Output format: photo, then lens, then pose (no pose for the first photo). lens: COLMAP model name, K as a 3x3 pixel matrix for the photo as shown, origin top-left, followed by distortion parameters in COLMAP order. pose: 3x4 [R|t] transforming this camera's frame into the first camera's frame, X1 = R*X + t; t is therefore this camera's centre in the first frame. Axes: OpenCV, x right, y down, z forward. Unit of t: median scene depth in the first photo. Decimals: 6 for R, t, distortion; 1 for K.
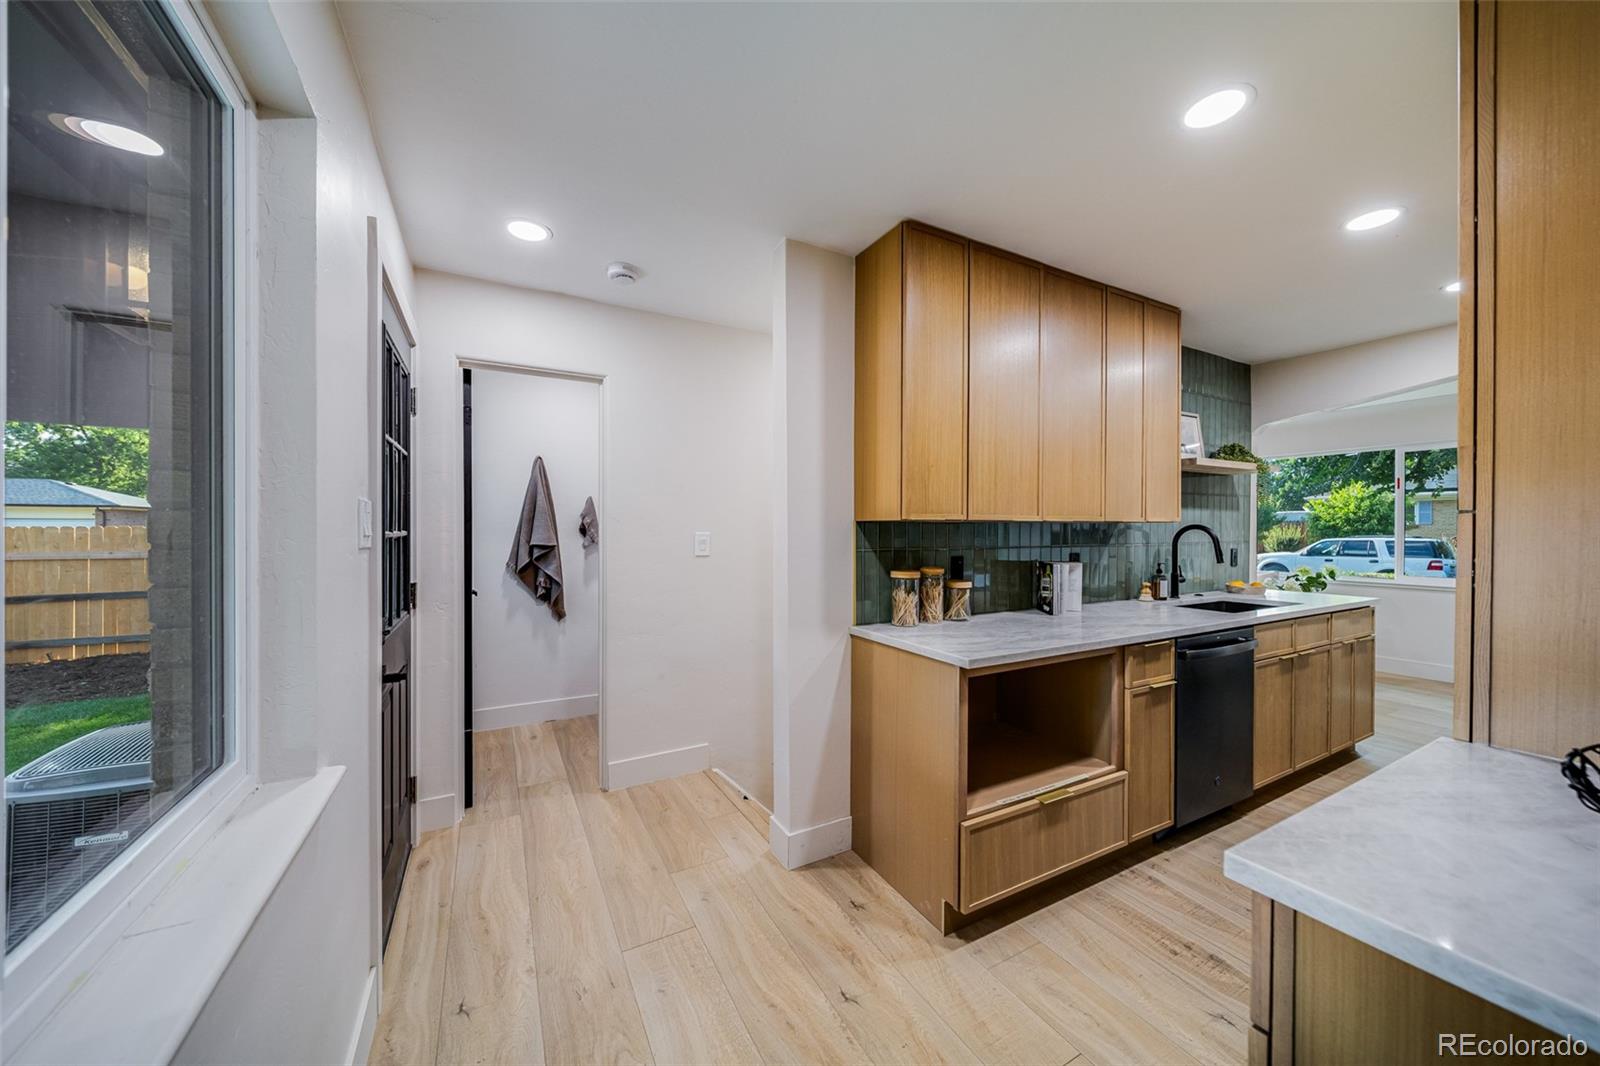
lens RADIAL K [[563.8, 0, 803.7], [0, 563.8, 528.0], [0, 0, 1]] dist [-0.000119, -0.000483]
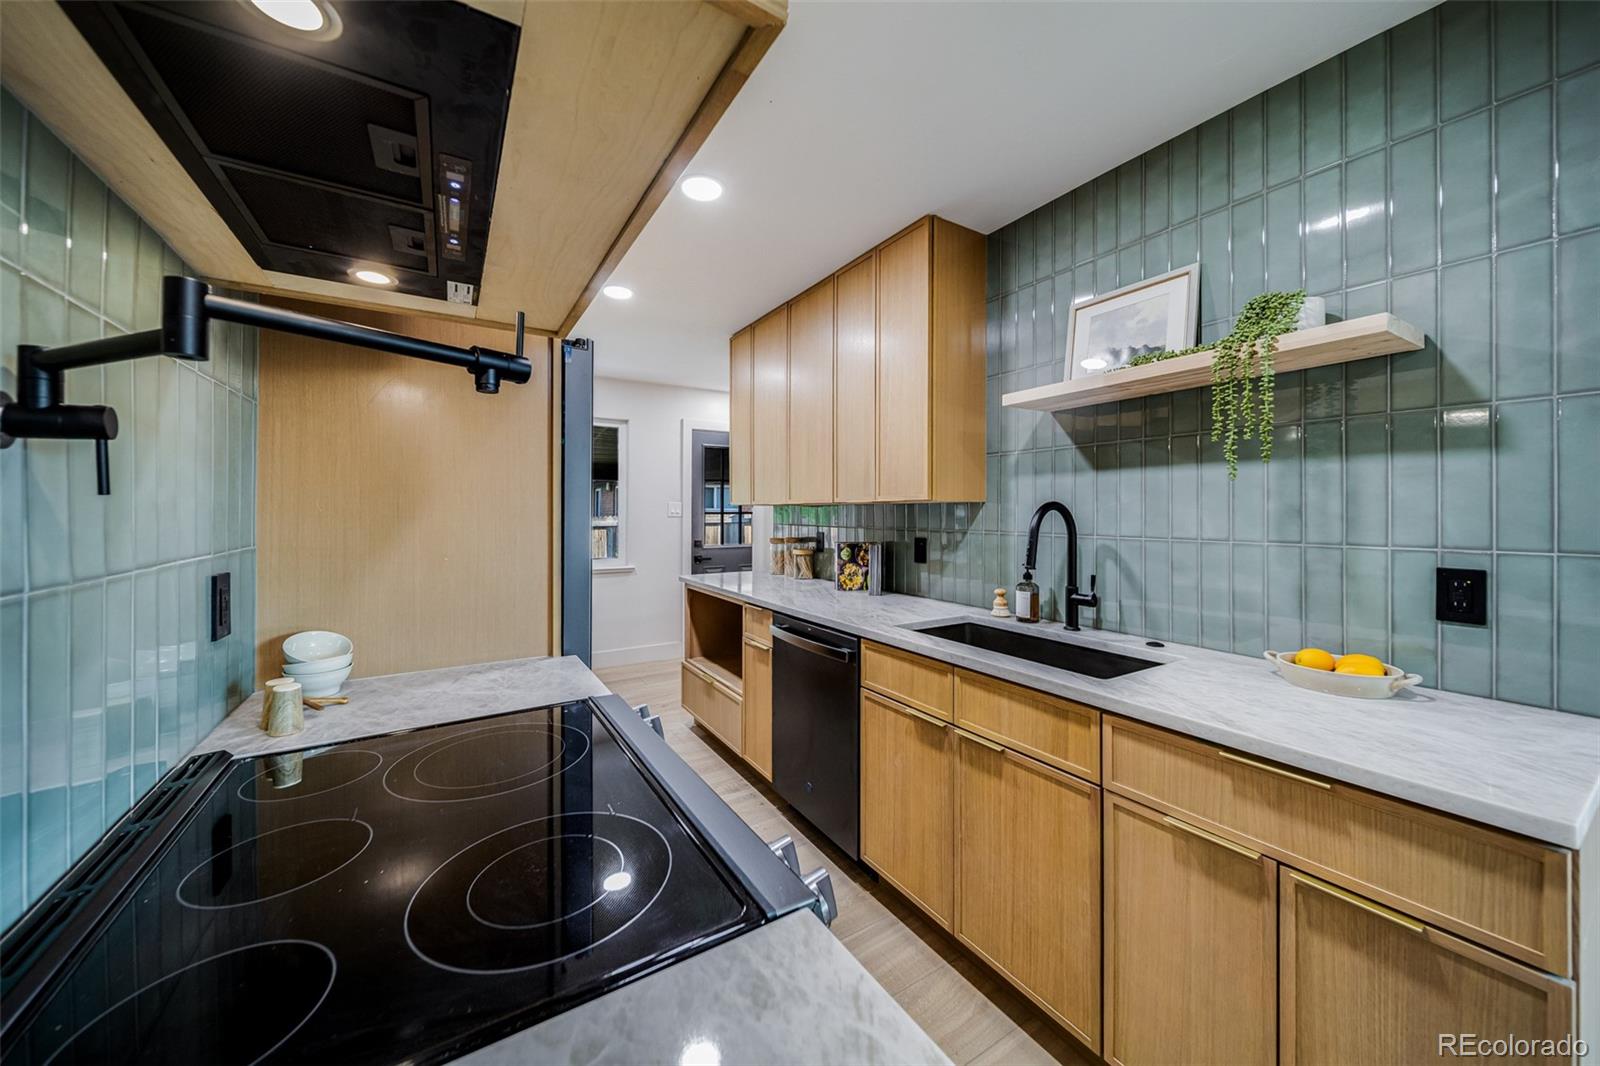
lens RADIAL K [[563.8, 0, 784.8], [0, 563.8, 508.5], [0, 0, 1]] dist [-0.000119, -0.000483]
pose [[0.051054, -0.003423, -0.998690, 1.256327], [0.001230, 0.999994, -0.003365, 0.002125], [0.998695, -0.001057, 0.051058, 0.703906]]
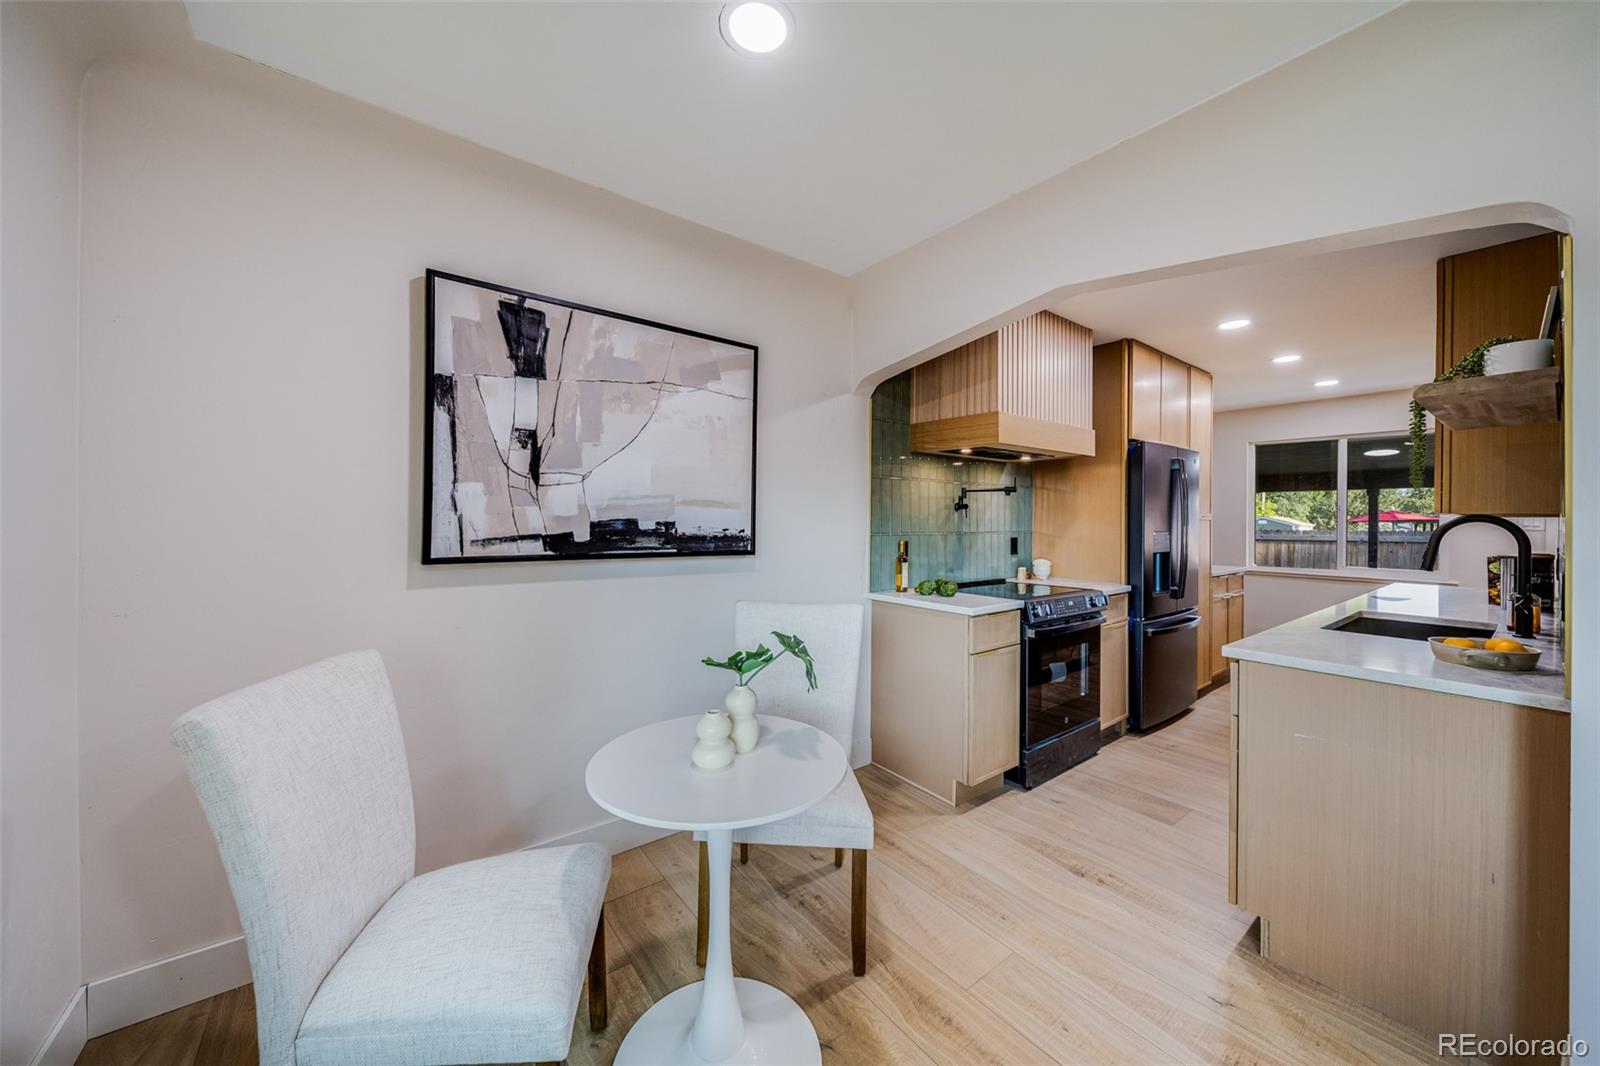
lens RADIAL K [[563.8, 0, 797.4], [0, 563.8, 524.4], [0, 0, 1]] dist [-0.000119, -0.000483]
pose [[-0.989658, -0.002570, -0.143423, 1.532289], [-0.003753, 0.999961, 0.007980, 0.002778], [0.143397, 0.008436, -0.989629, 1.471885]]
